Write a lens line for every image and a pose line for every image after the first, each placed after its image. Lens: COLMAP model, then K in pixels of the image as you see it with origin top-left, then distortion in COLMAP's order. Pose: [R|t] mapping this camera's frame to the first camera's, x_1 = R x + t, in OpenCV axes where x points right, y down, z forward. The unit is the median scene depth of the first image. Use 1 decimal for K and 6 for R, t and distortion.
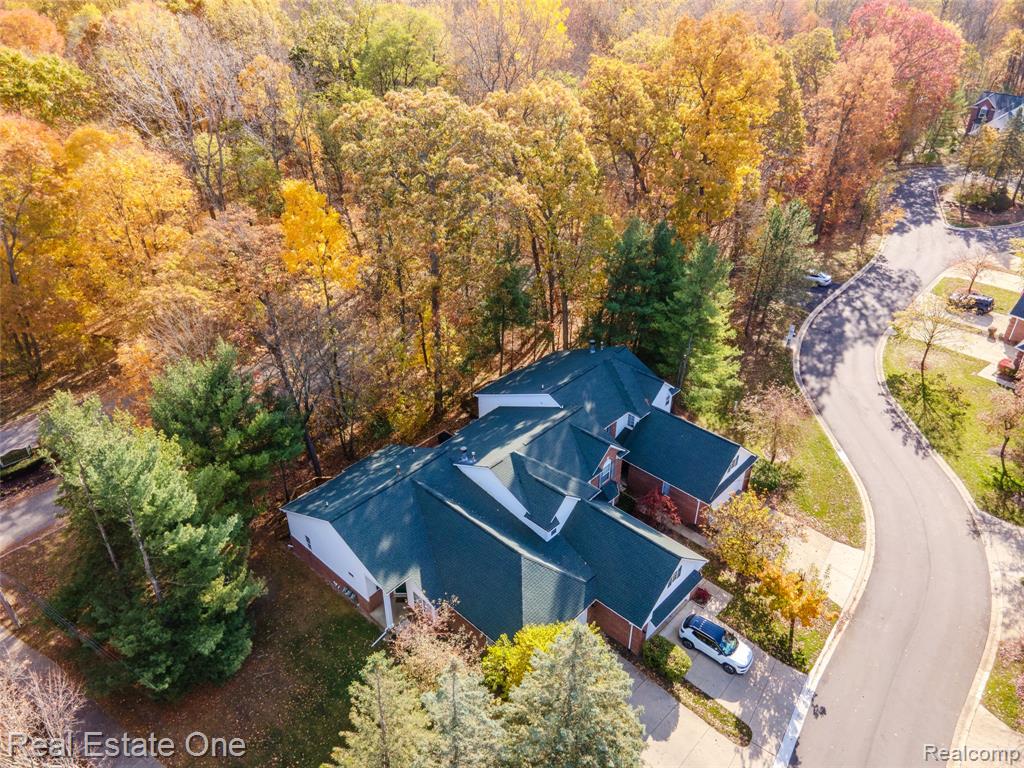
lens RADIAL K [[742.6, 0, 513.9], [0, 742.6, 385.4], [0, 0, 1]] dist [0.021725, -0.012429]
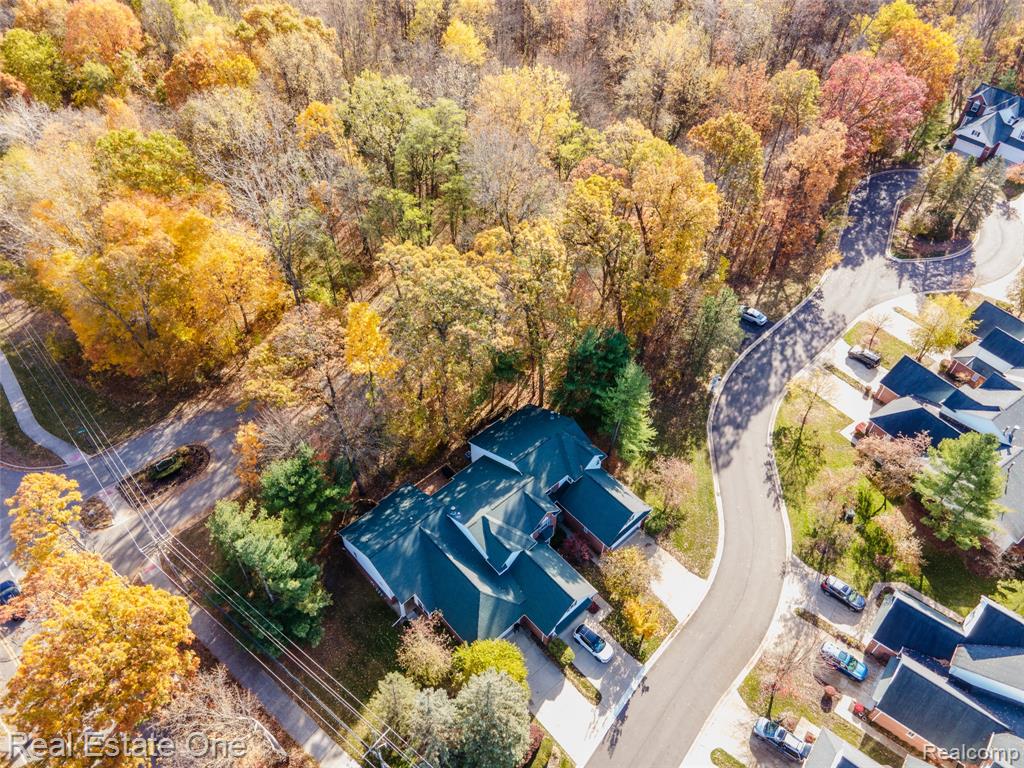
lens RADIAL K [[742.6, 0, 508.4], [0, 742.6, 382.3], [0, 0, 1]] dist [0.021725, -0.012429]
pose [[0.996577, 0.069541, -0.044713, 0.105794], [-0.056641, 0.968253, 0.243469, -0.594438], [0.060225, -0.240103, 0.968878, -0.481268]]
